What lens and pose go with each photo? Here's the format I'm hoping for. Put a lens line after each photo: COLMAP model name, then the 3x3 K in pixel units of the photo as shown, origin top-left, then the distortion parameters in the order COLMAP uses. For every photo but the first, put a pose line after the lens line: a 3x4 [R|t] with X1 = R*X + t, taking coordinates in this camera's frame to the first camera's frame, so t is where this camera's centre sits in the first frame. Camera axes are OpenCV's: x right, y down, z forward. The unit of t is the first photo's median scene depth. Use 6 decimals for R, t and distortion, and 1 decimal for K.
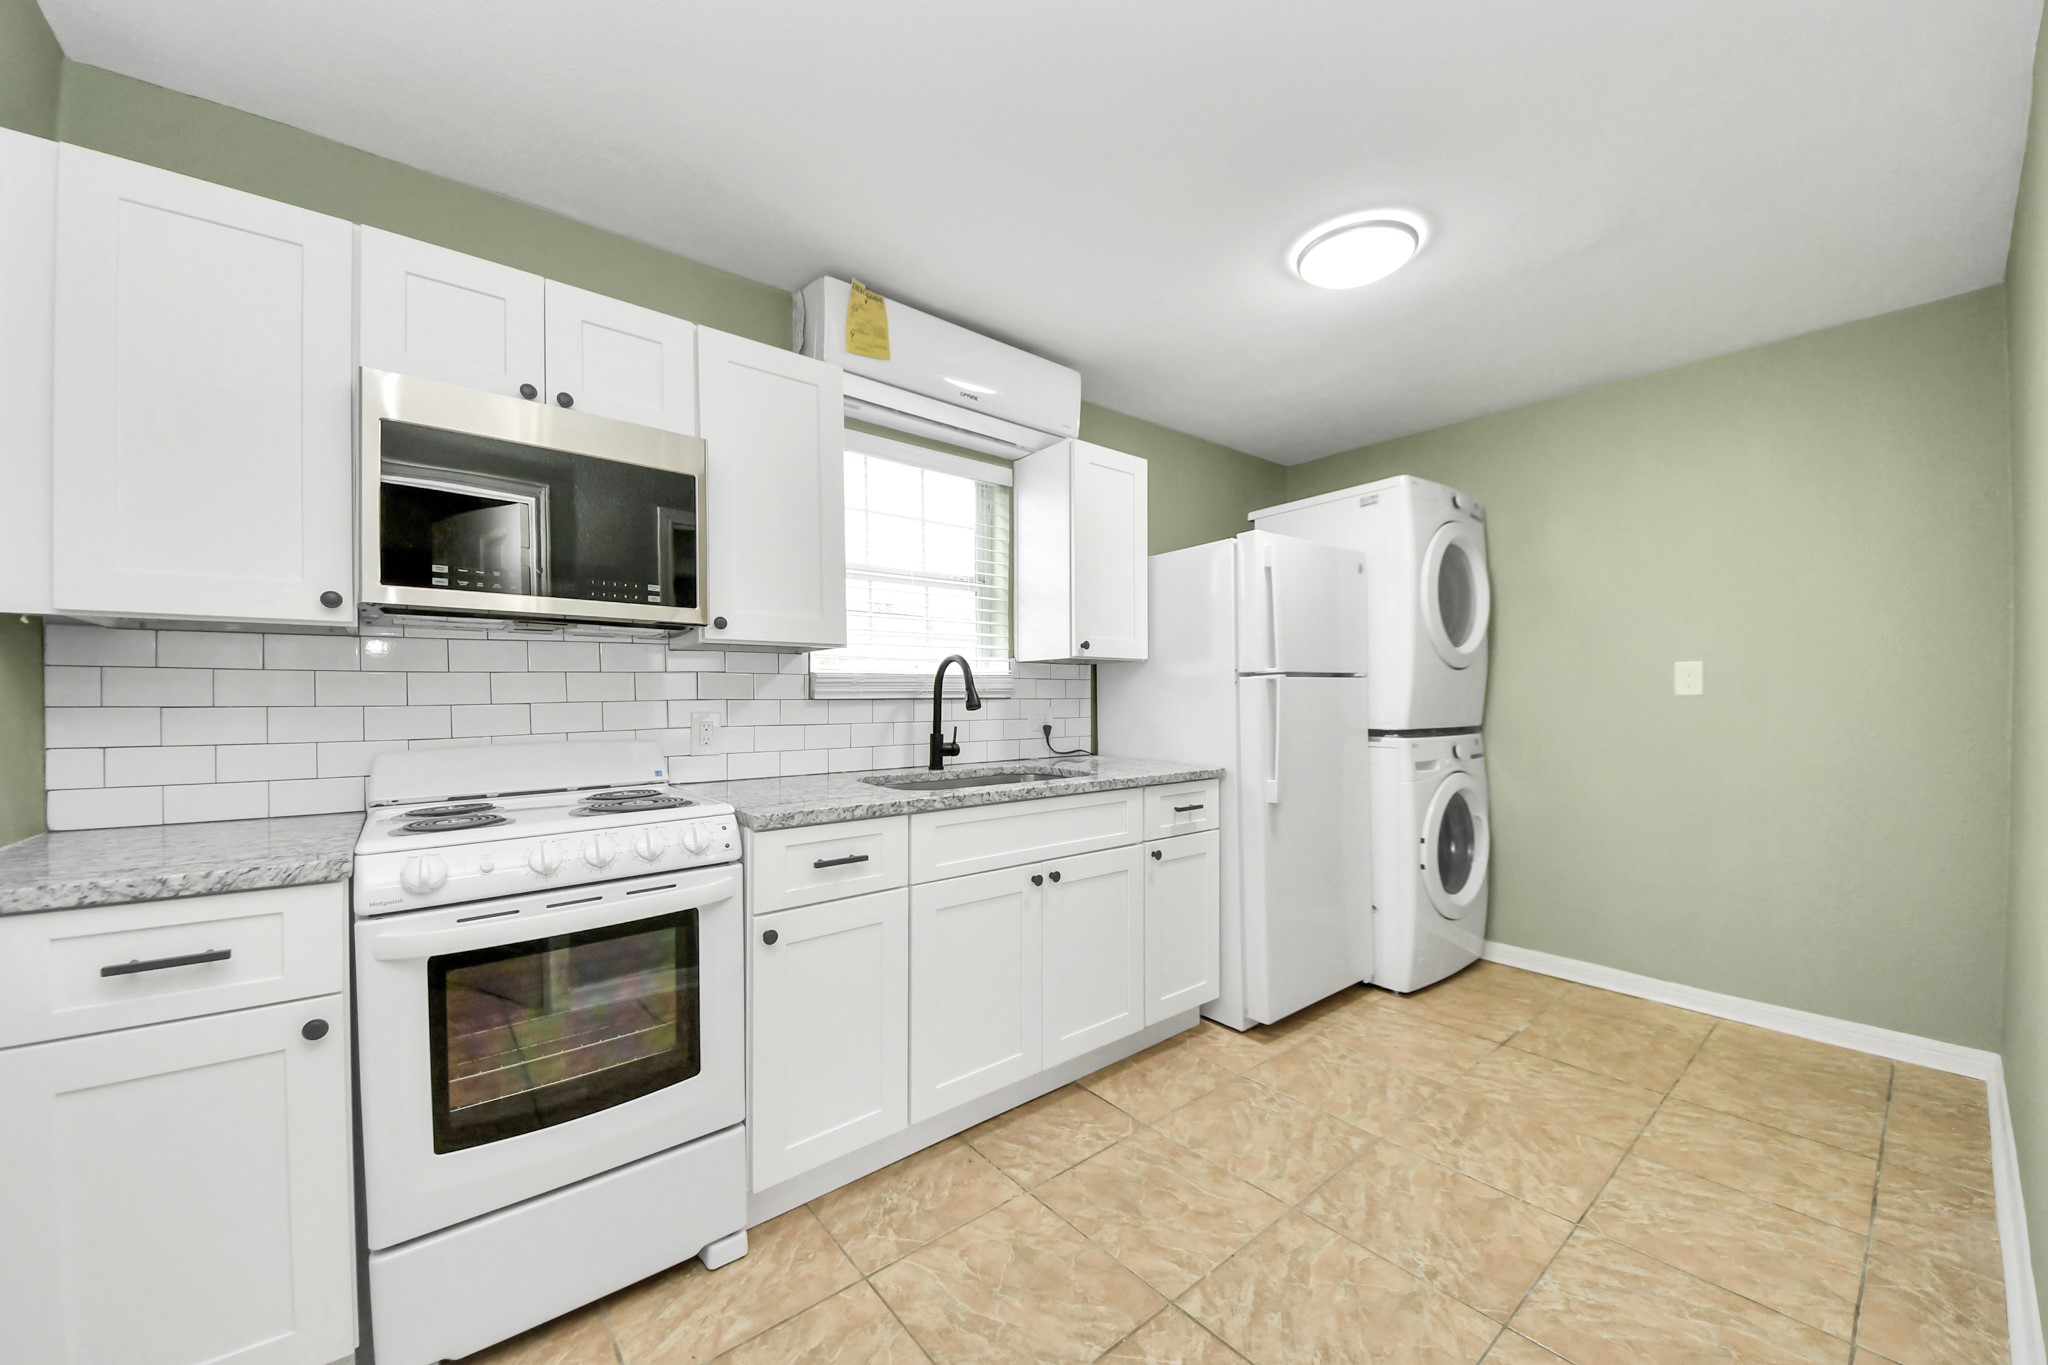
lens RADIAL K [[742.3, 0, 1017.8], [0, 742.3, 691.4], [0, 0, 1]] dist [0.010439, -0.011714]
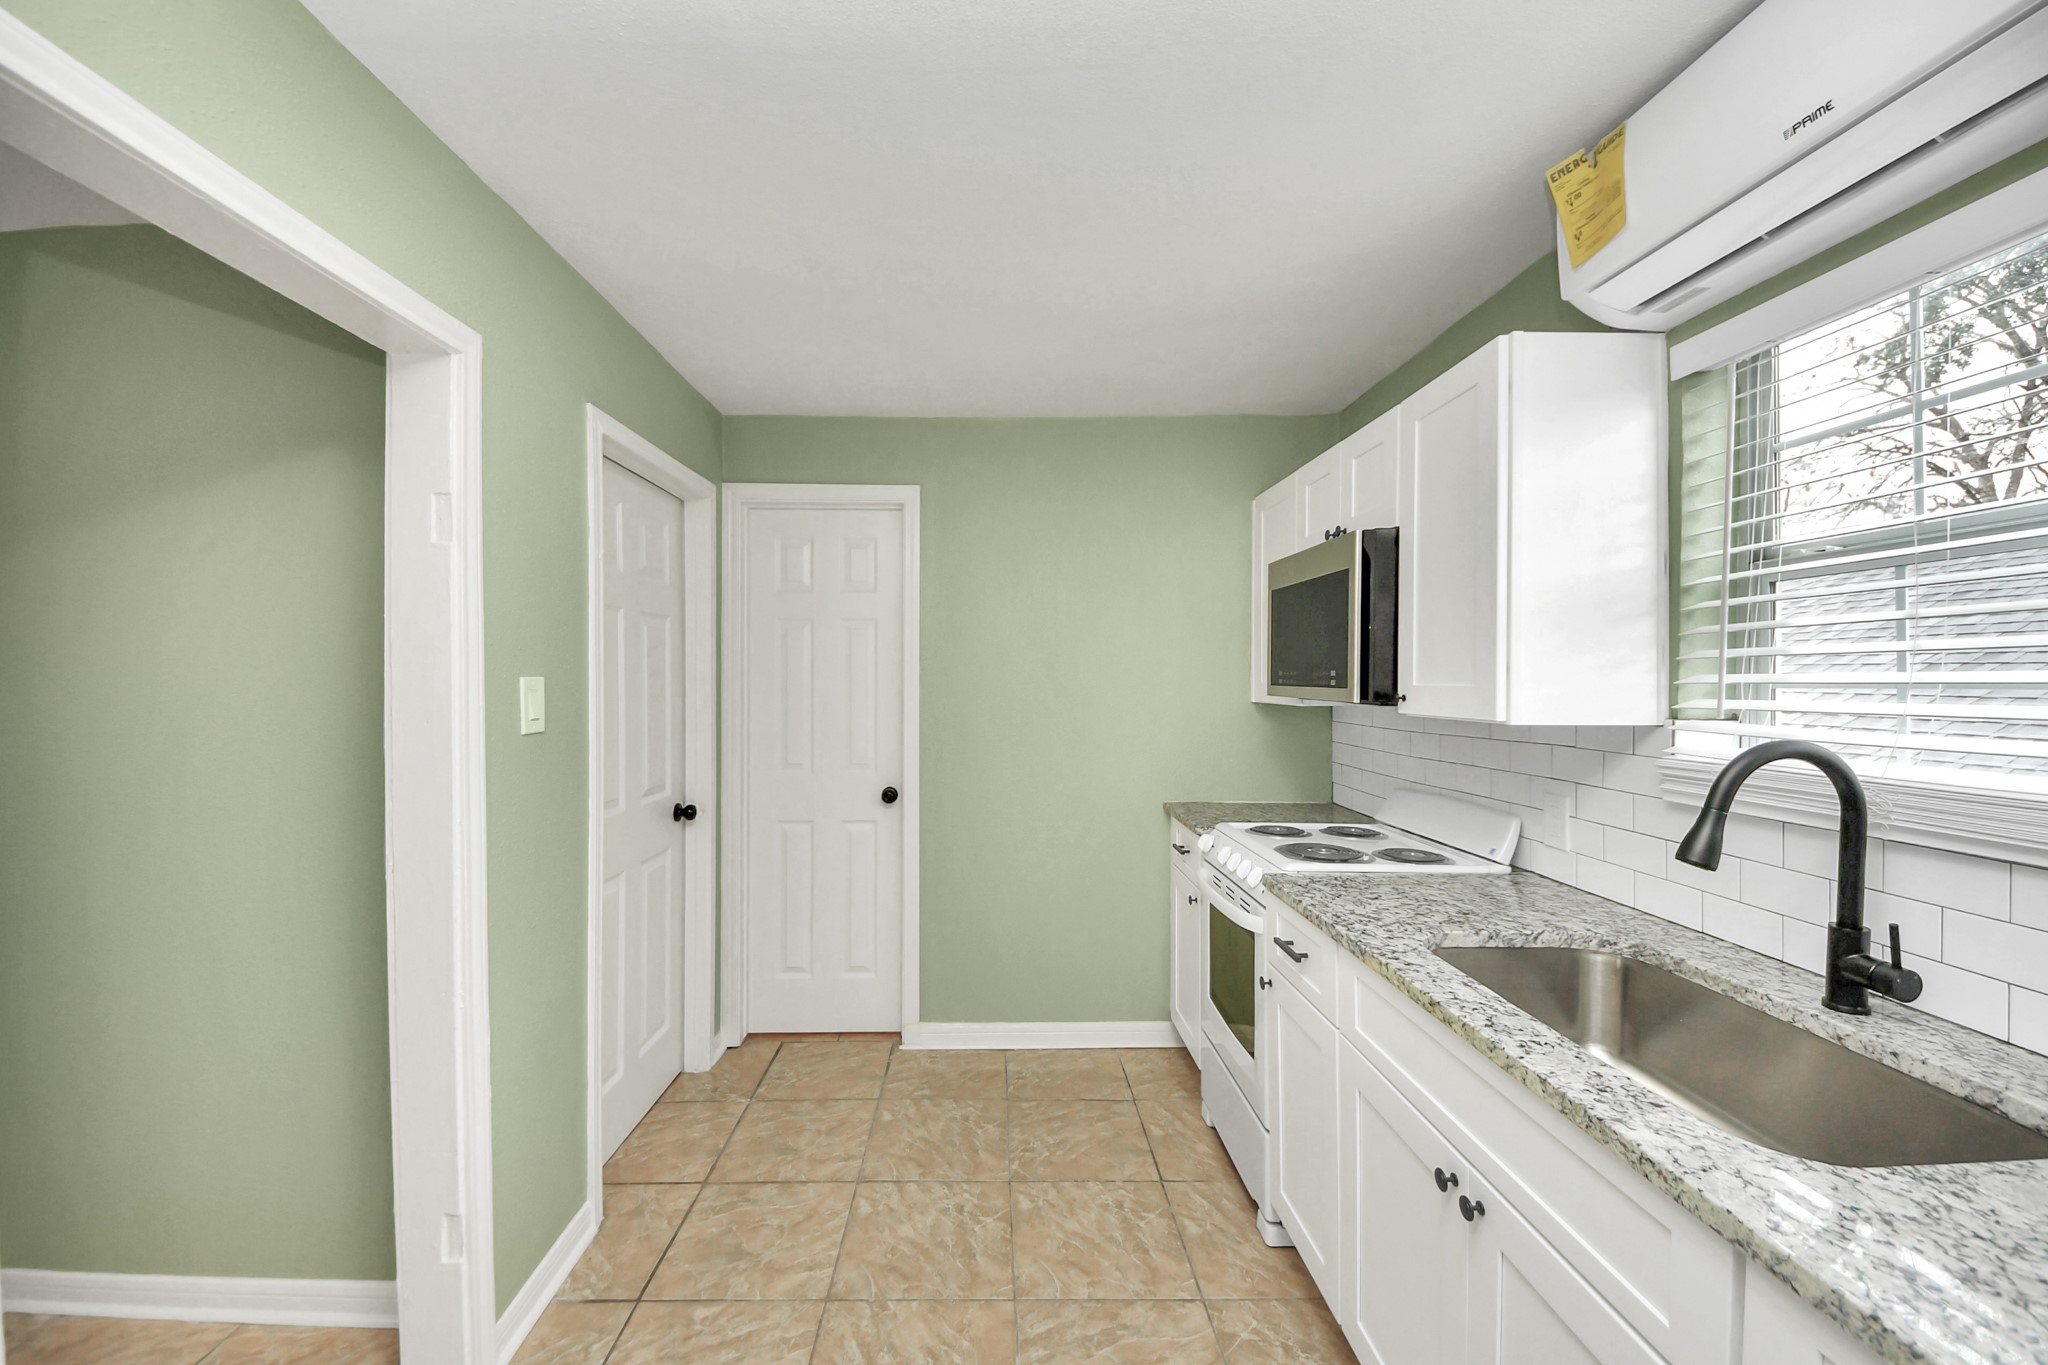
lens RADIAL K [[792.7, 0, 955.0], [0, 792.7, 679.9], [0, 0, 1]] dist [0.000688, 0.000059]
pose [[-0.651667, -0.000749, -0.758505, 0.694437], [0.004046, 0.999982, -0.004463, -0.102247], [0.758494, -0.005977, -0.651652, 1.105889]]
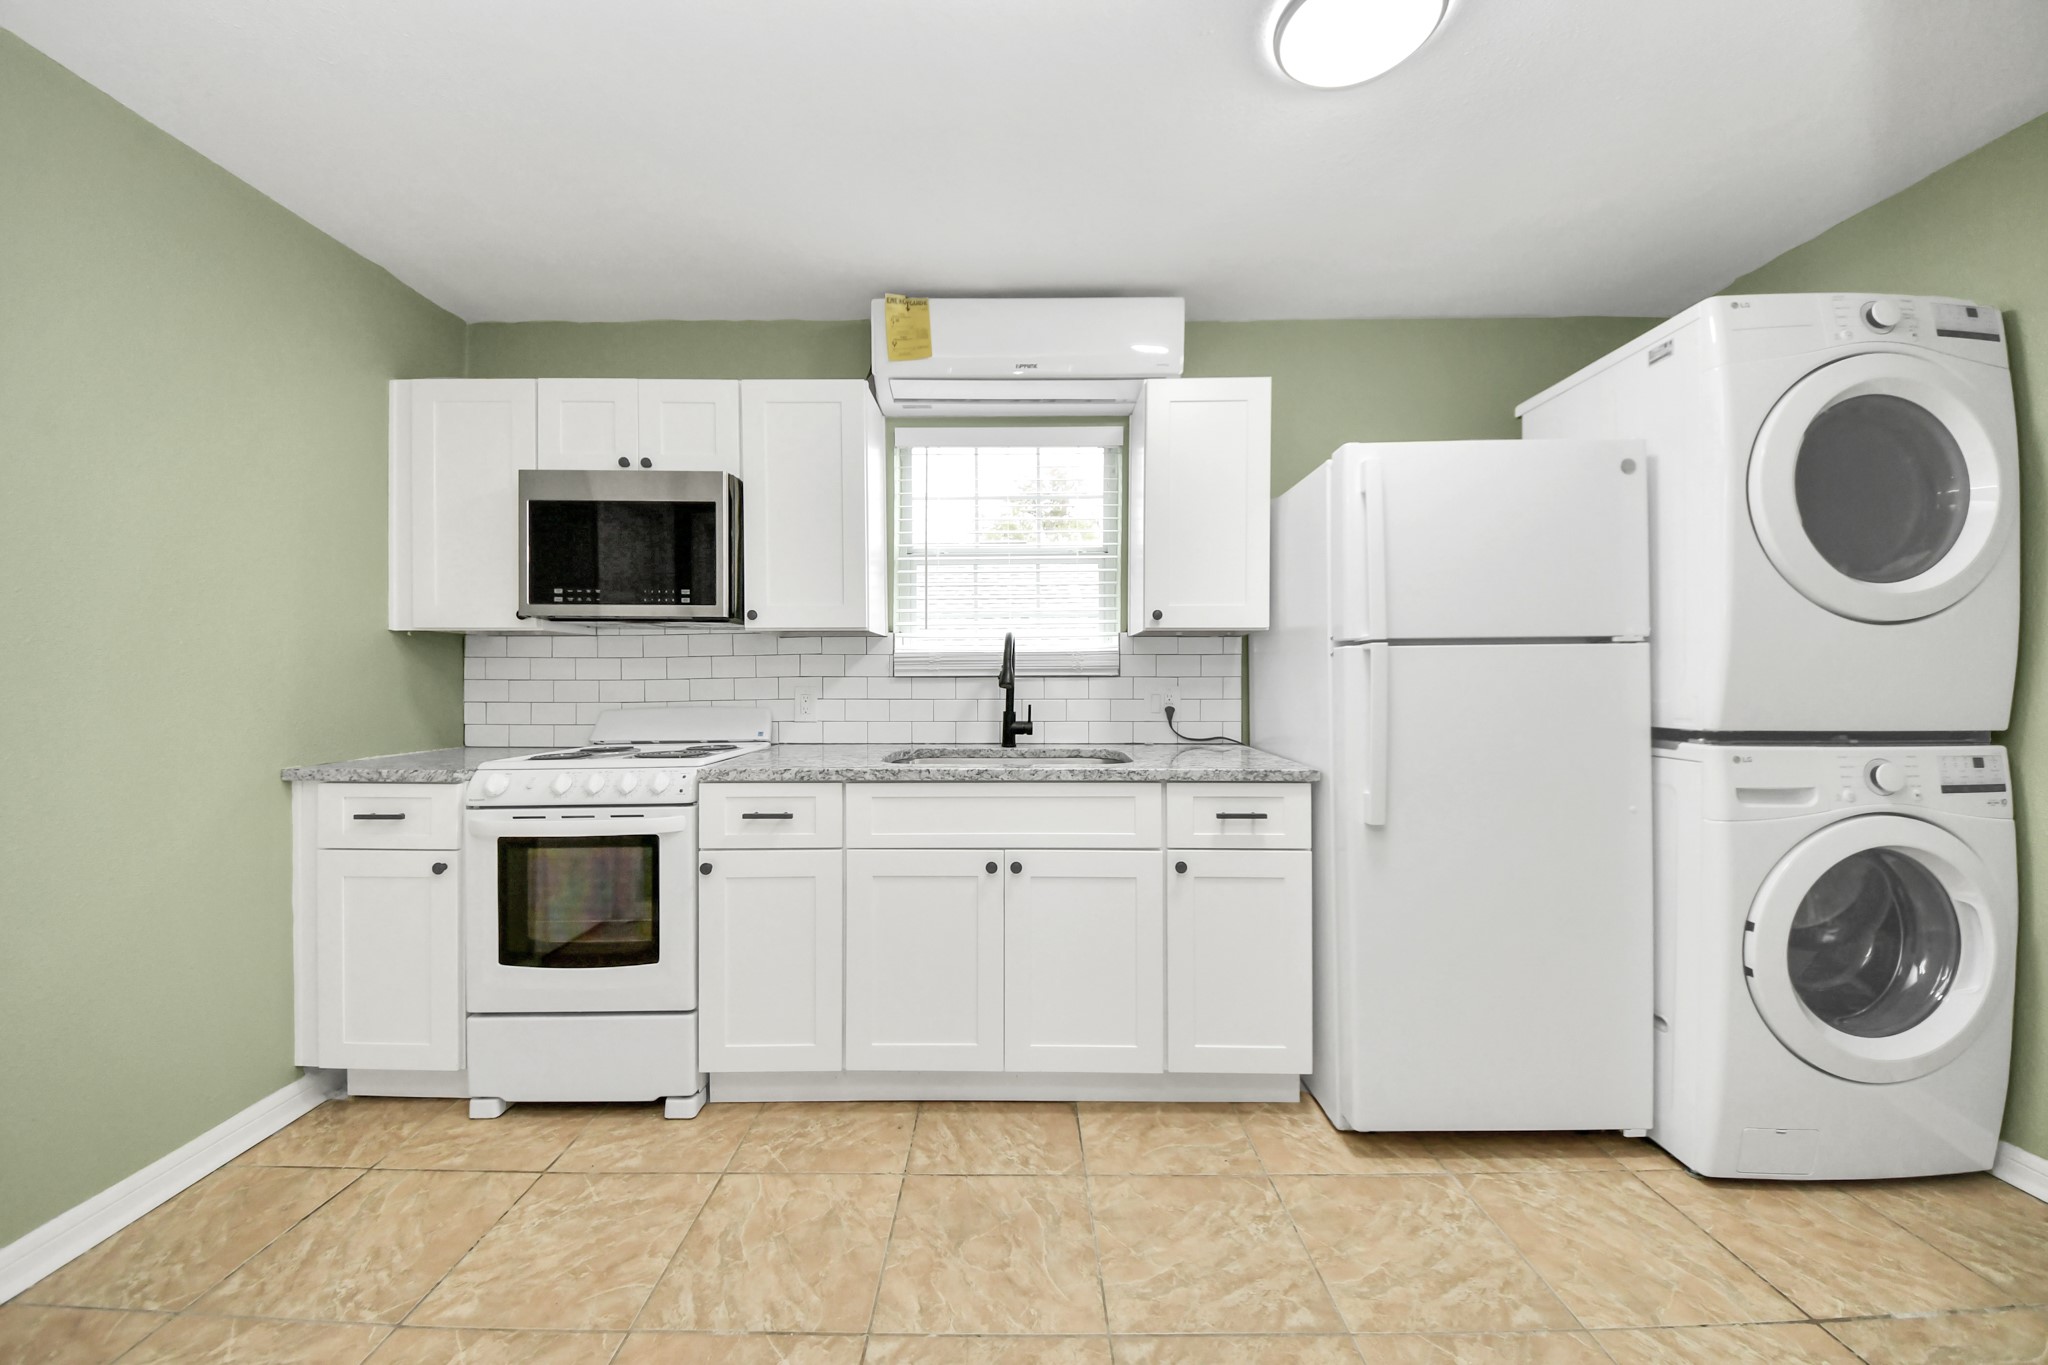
lens RADIAL K [[752.0, 0, 1036.4], [0, 752.0, 667.3], [0, 0, 1]] dist [-0.000680, -0.000254]
pose [[0.774781, -0.006763, -0.632193, 0.680737], [0.004128, 0.999976, -0.005638, 0.004090], [0.632216, 0.001758, 0.774790, 0.292439]]
